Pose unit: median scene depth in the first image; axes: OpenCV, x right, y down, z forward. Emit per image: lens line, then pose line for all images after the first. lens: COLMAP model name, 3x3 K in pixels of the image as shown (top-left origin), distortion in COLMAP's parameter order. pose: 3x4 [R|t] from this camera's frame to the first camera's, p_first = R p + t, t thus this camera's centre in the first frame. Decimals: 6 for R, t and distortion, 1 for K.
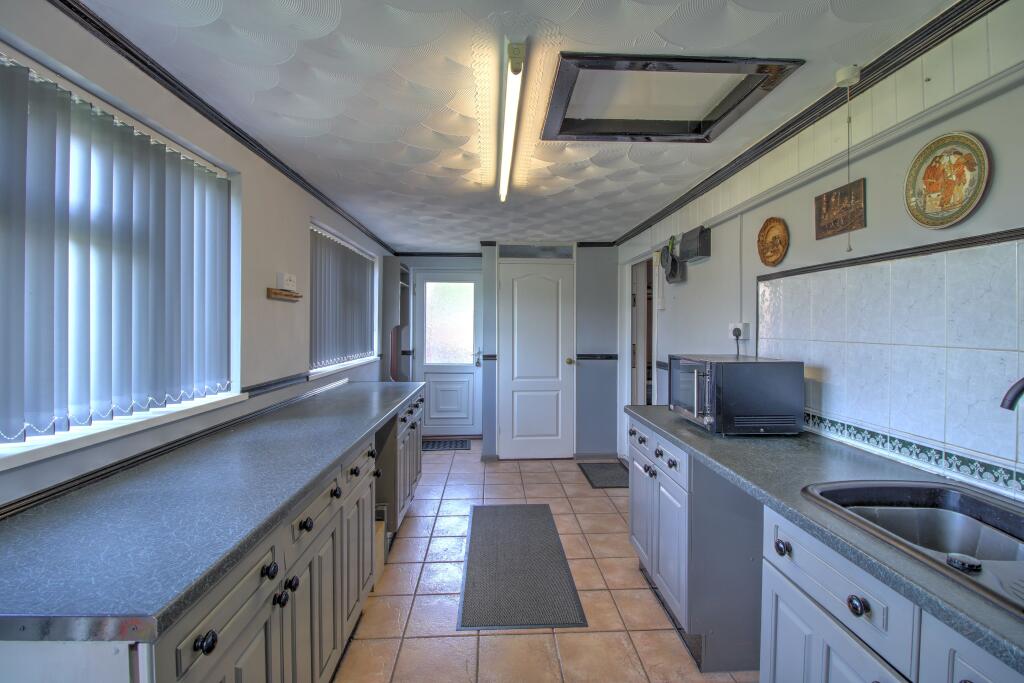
lens RADIAL K [[482.3, 0, 513.1], [0, 482.3, 326.3], [0, 0, 1]] dist [-0.000645, -0.000055]
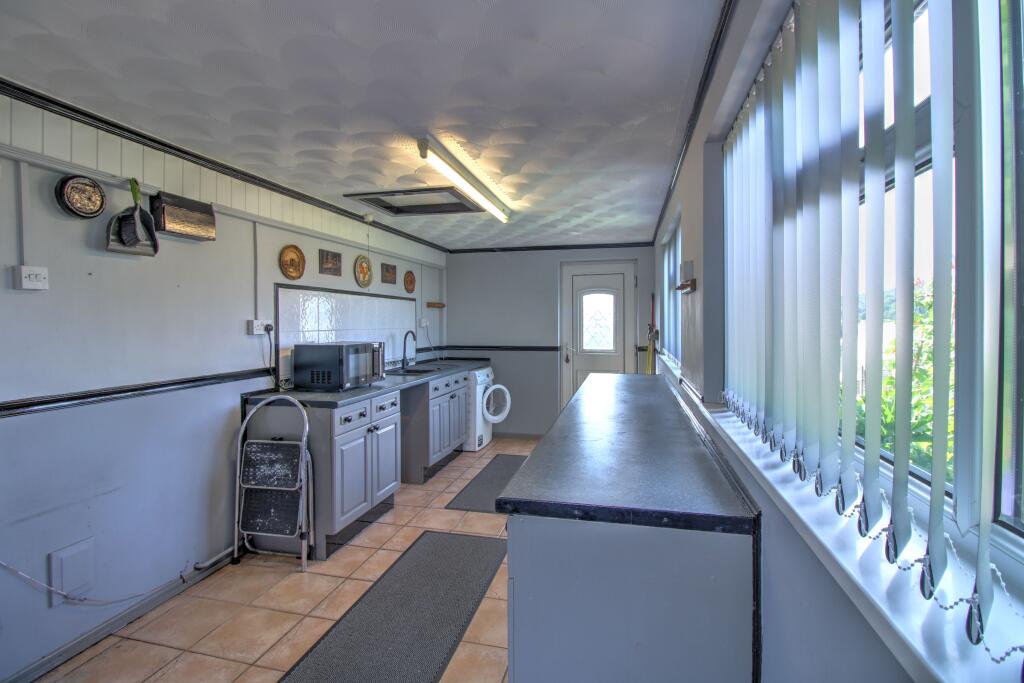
lens RADIAL K [[482.3, 0, 513.1], [0, 482.3, 326.3], [0, 0, 1]] dist [-0.000645, -0.000055]
pose [[-0.959095, -0.000504, 0.283084, -0.486215], [0.003429, 0.999904, 0.013398, -0.005786], [-0.283063, 0.013821, -0.959002, 2.221467]]
